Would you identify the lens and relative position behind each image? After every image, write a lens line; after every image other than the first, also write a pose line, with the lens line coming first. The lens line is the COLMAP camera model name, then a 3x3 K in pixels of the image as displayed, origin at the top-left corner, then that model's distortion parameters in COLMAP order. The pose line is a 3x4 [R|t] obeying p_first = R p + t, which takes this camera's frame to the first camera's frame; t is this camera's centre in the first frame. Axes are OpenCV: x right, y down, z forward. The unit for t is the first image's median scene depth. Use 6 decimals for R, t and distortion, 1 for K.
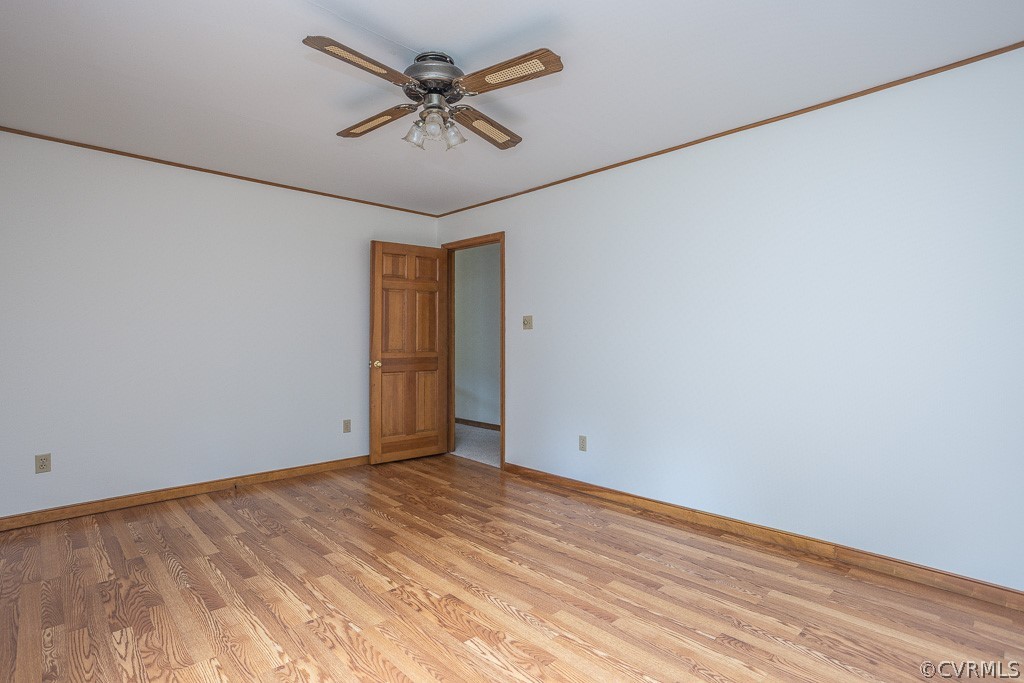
lens RADIAL K [[505.4, 0, 512.0], [0, 505.4, 341.5], [0, 0, 1]] dist [-0.038832, 0.027444]
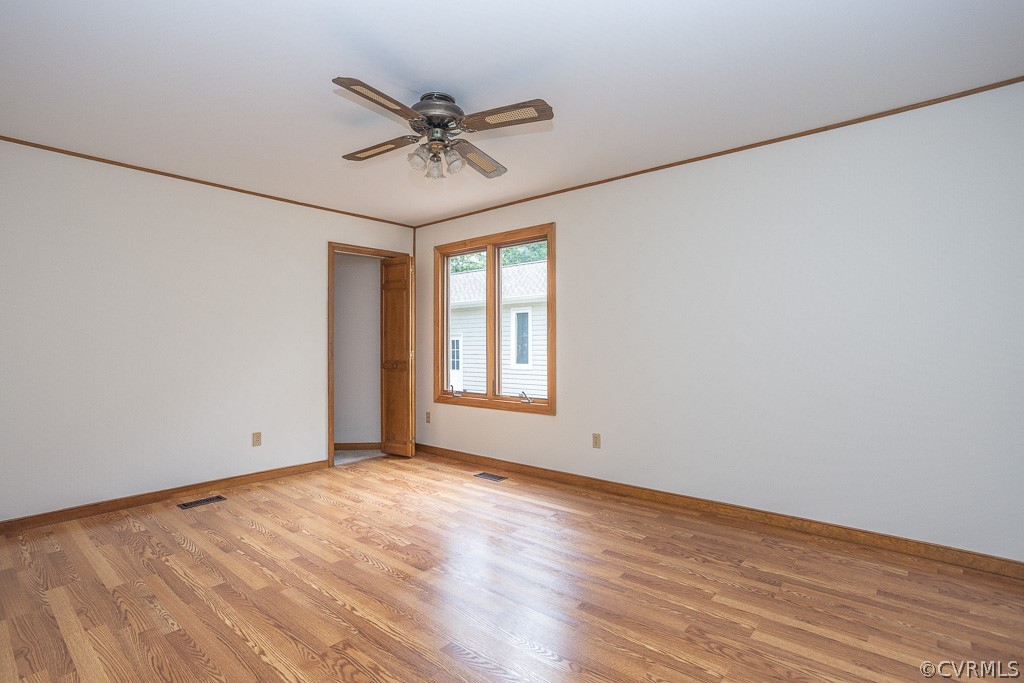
lens RADIAL K [[505.4, 0, 512.0], [0, 505.4, 341.5], [0, 0, 1]] dist [-0.038832, 0.027444]
pose [[-0.995761, 0.003474, -0.091908, -0.191503], [0.004123, 0.999968, -0.006879, -0.000780], [0.091881, -0.007228, -0.995744, 1.868855]]
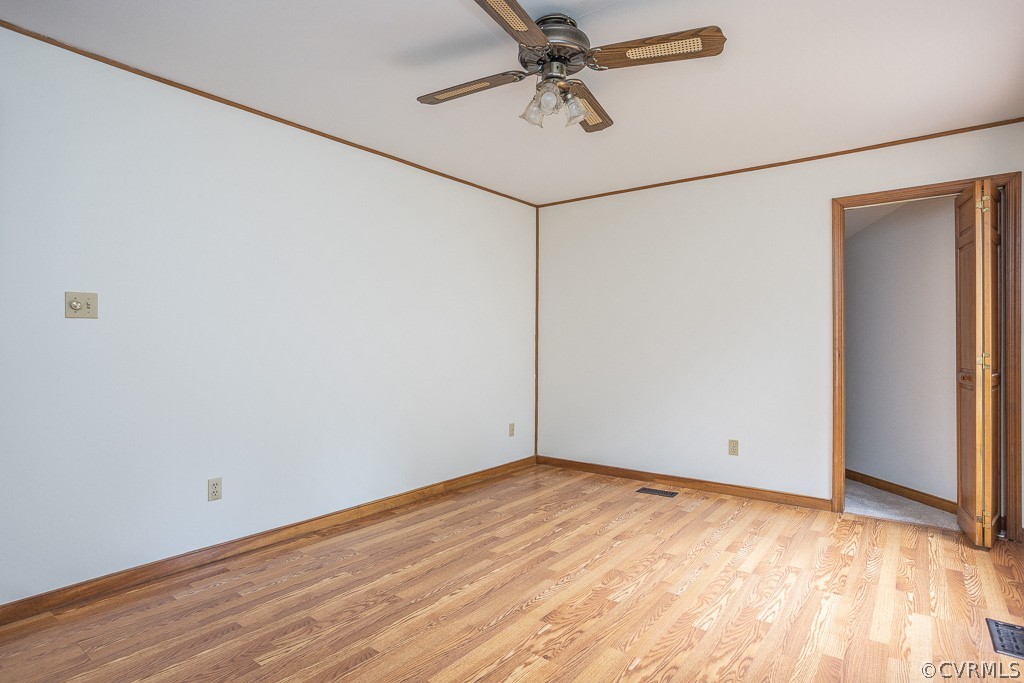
lens RADIAL K [[534.1, 0, 504.4], [0, 534.1, 345.8], [0, 0, 1]] dist [-0.051768, 0.029624]
pose [[-0.132917, -0.004080, 0.991119, -0.929842], [-0.000779, 0.999992, 0.004012, 0.001911], [-0.991127, -0.000239, -0.132919, 1.042010]]
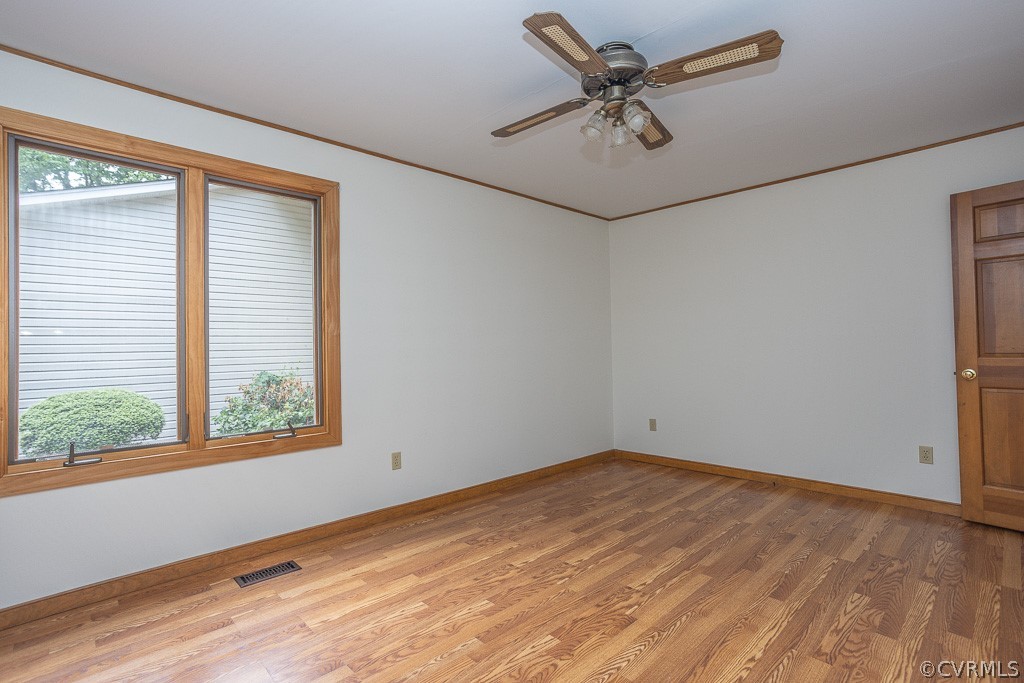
lens RADIAL K [[491.4, 0, 512.0], [0, 491.4, 341.5], [0, 0, 1]] dist [-0.050930, 0.030926]
pose [[-0.001146, -0.013561, -0.999907, 0.672313], [0.014298, 0.999806, -0.013576, 0.003366], [0.999897, -0.014313, -0.000952, 0.681389]]
